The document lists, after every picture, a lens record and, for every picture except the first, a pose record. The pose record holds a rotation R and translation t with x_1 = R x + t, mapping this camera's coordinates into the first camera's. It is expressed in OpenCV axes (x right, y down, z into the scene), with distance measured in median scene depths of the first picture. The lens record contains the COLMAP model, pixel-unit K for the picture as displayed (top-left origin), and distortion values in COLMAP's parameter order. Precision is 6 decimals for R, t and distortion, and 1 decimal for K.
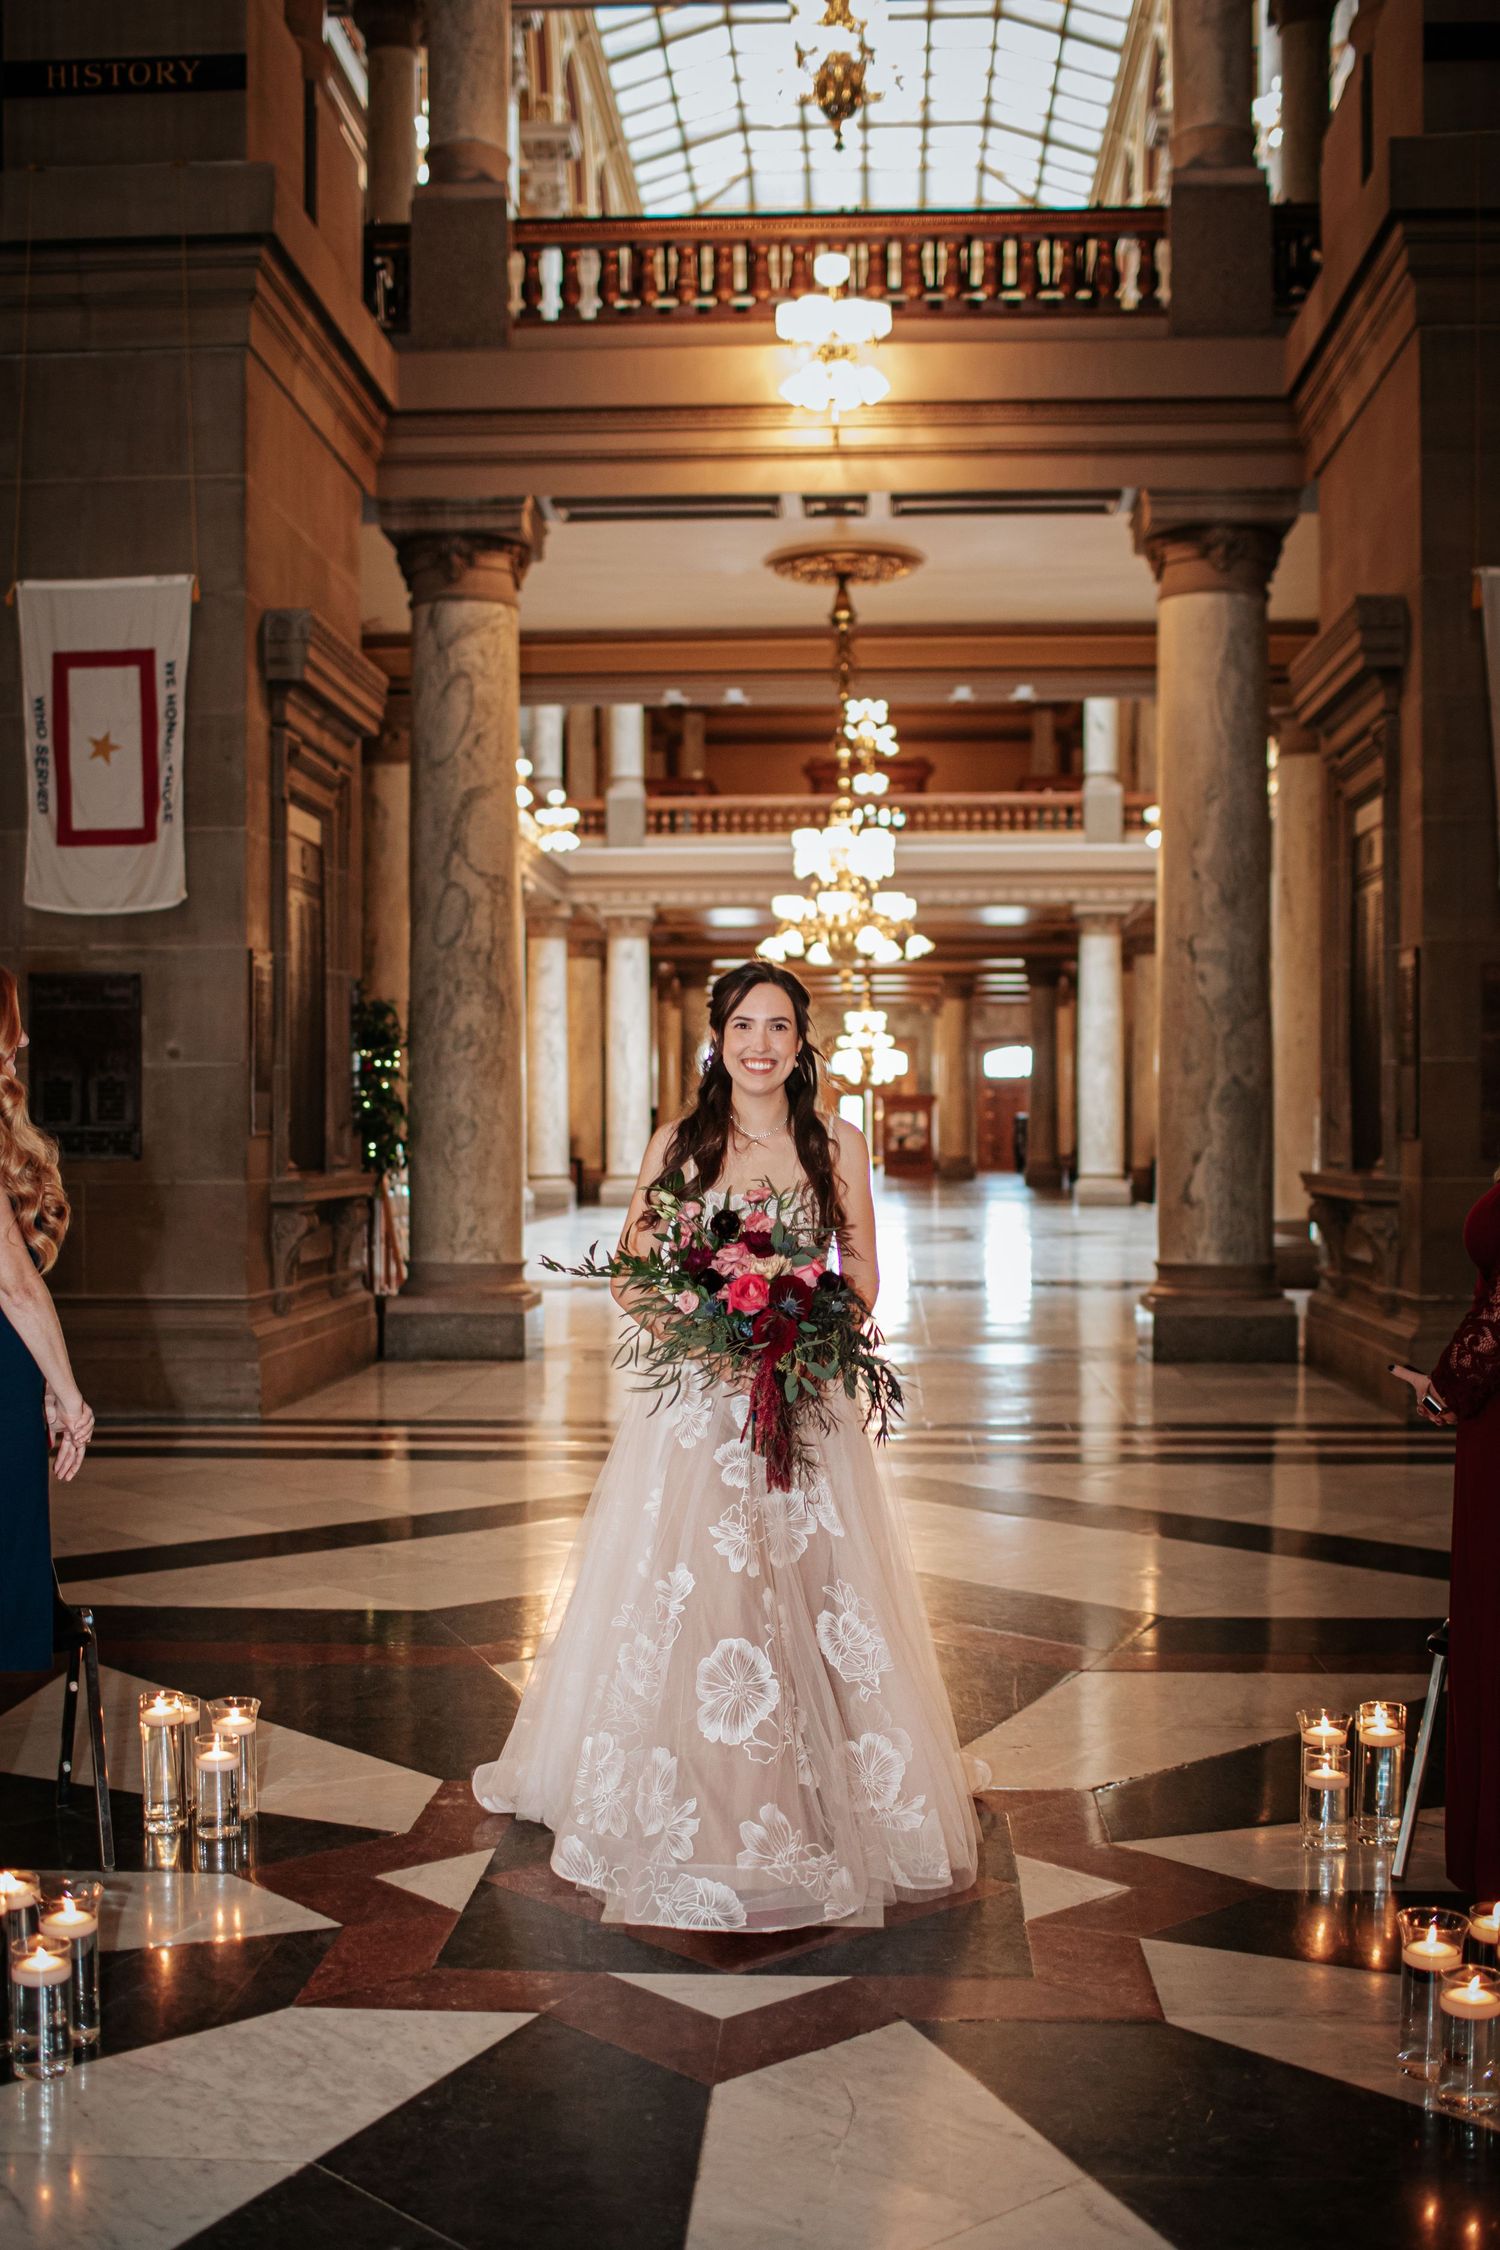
lens RADIAL K [[2264.3, 0, 749.2], [0, 2264.3, 1167.1], [0, 0, 1]] dist [-0.066937, 0.004782]
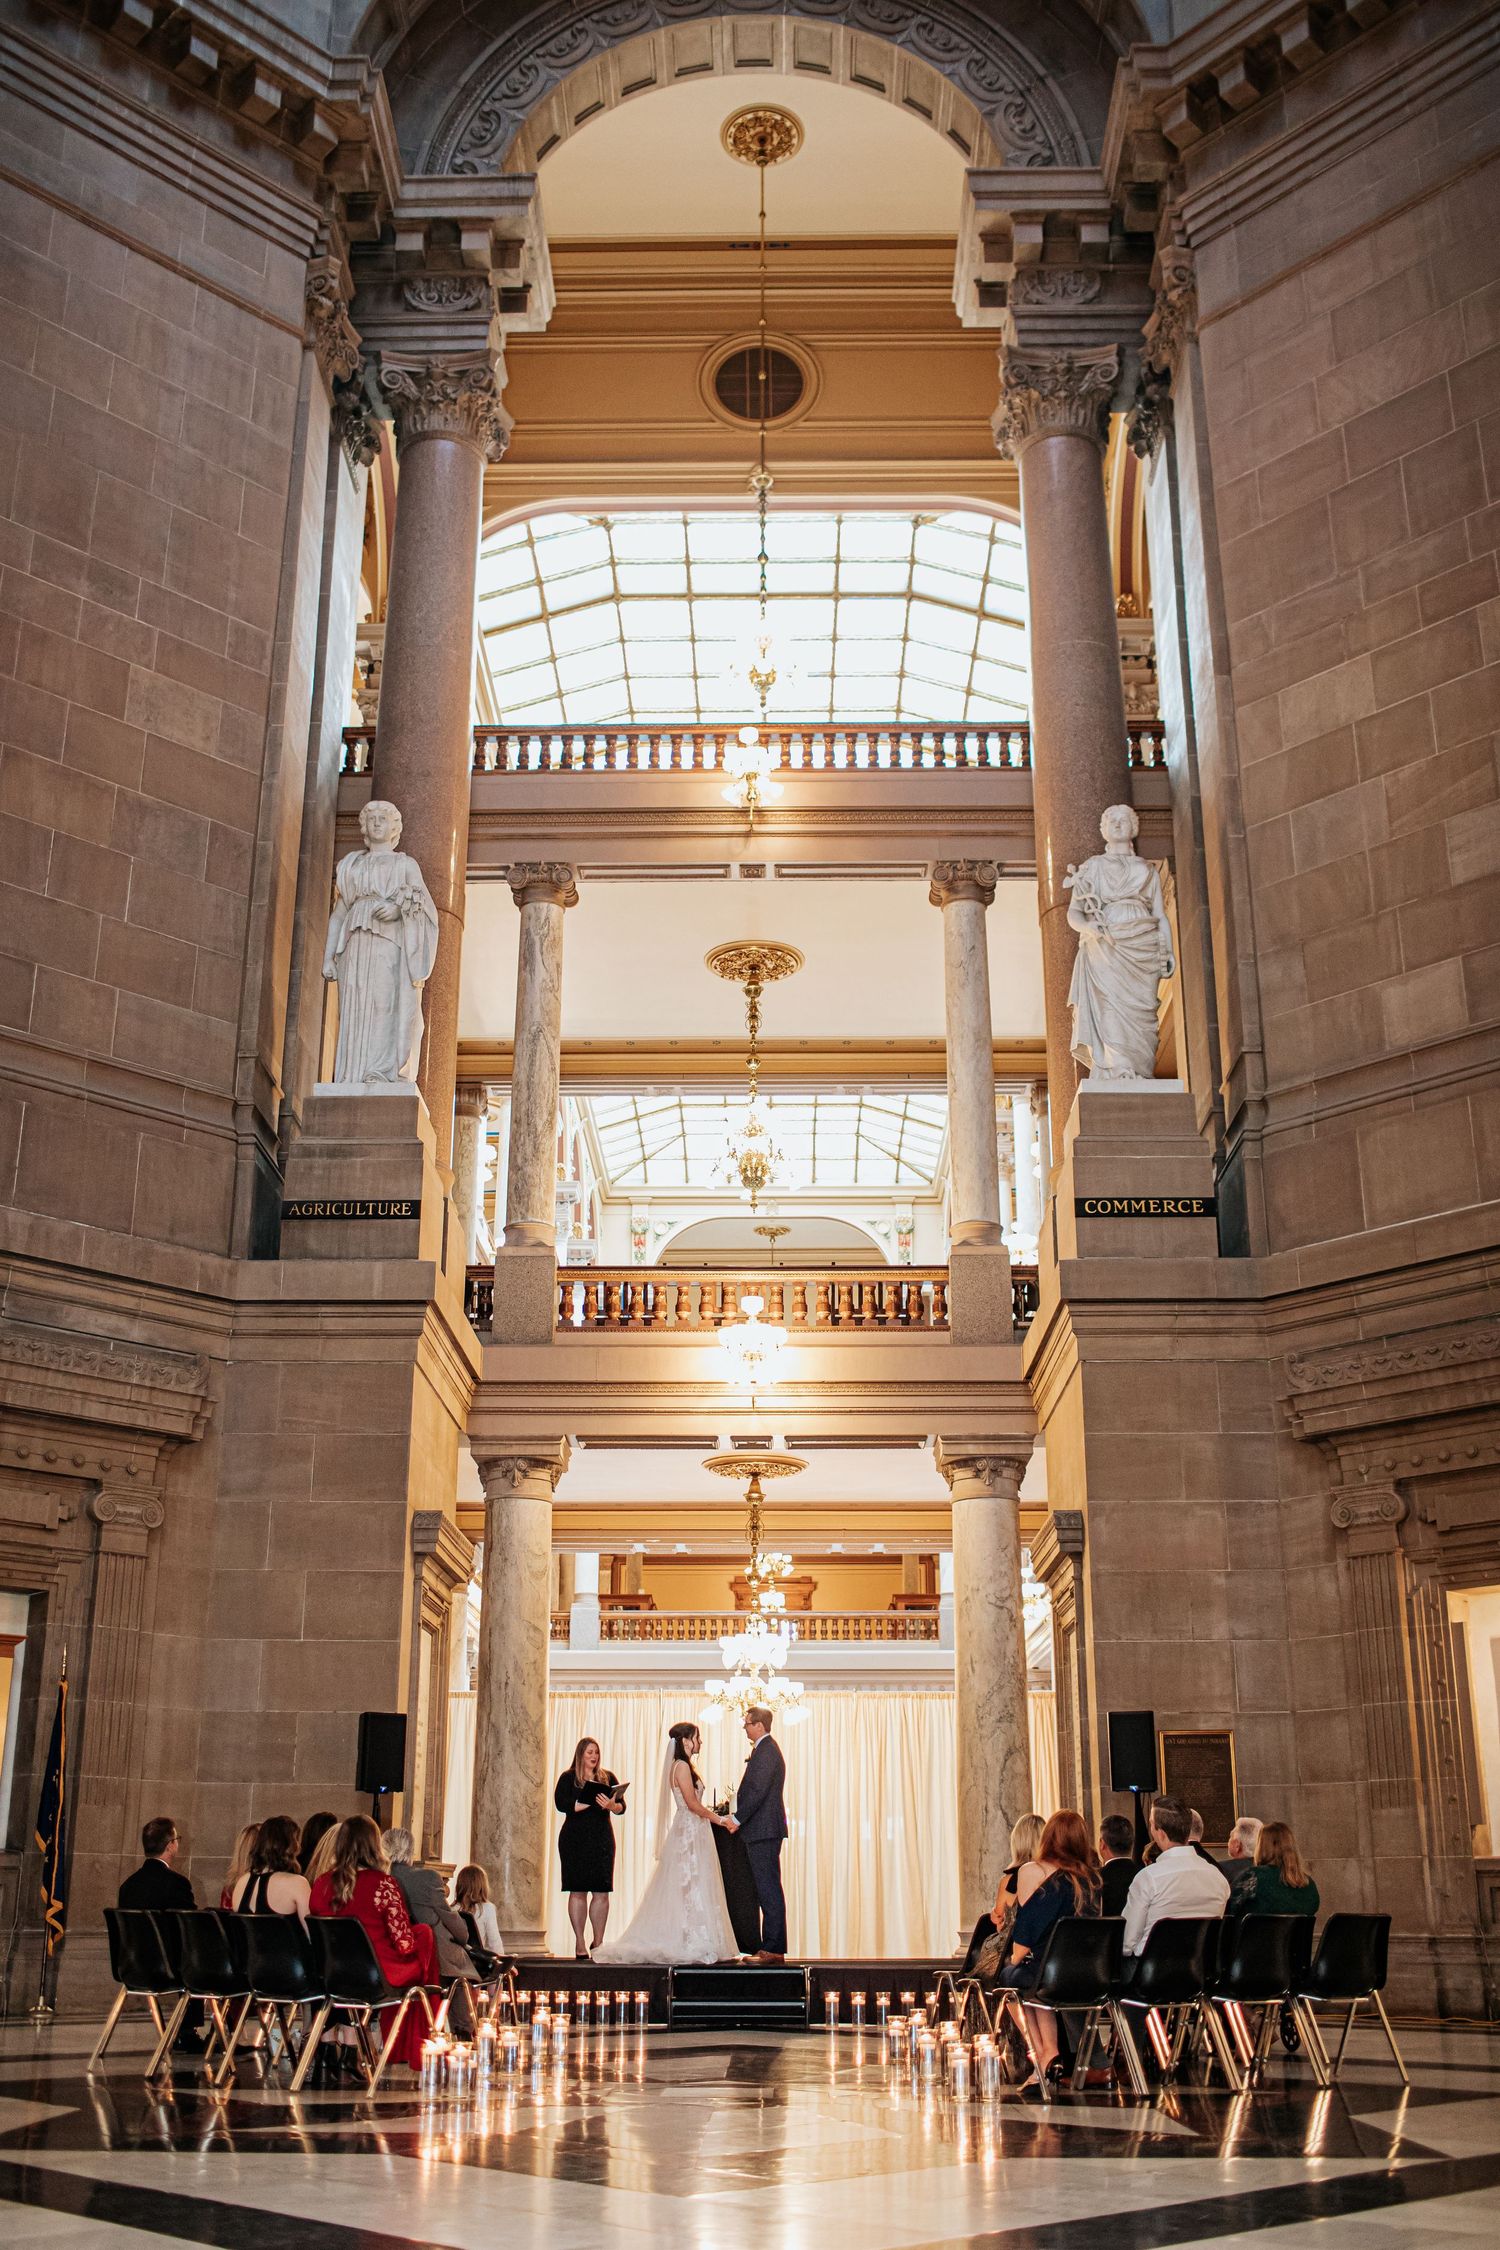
lens RADIAL K [[2264.3, 0, 749.2], [0, 2264.3, 1167.1], [0, 0, 1]] dist [-0.066937, 0.004782]
pose [[0.999172, 0.016539, 0.037181, -0.027329], [-0.002856, 0.939931, -0.341353, 0.077171], [-0.040593, 0.340964, 0.939200, -0.605377]]
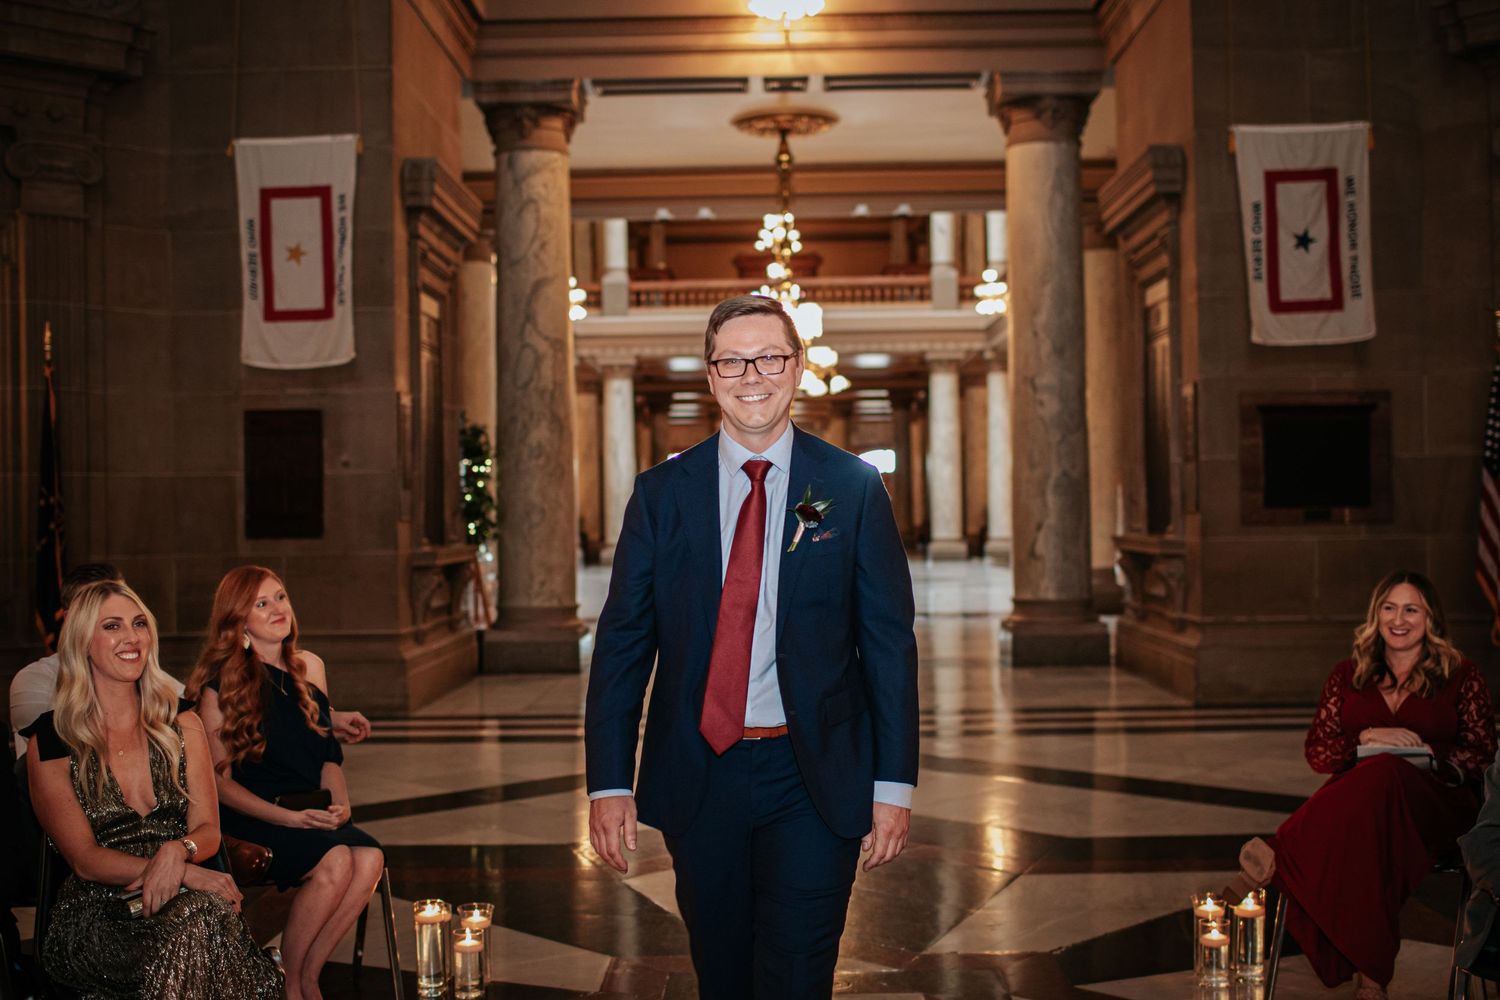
lens RADIAL K [[1581.6, 0, 731.8], [0, 1581.6, 505.0], [0, 0, 1]] dist [-0.062618, 0.018335]
pose [[0.999221, -0.013330, 0.037157, -0.039108], [0.014064, 0.999709, -0.019583, -0.000873], [-0.036885, 0.020090, 0.999118, -0.016210]]
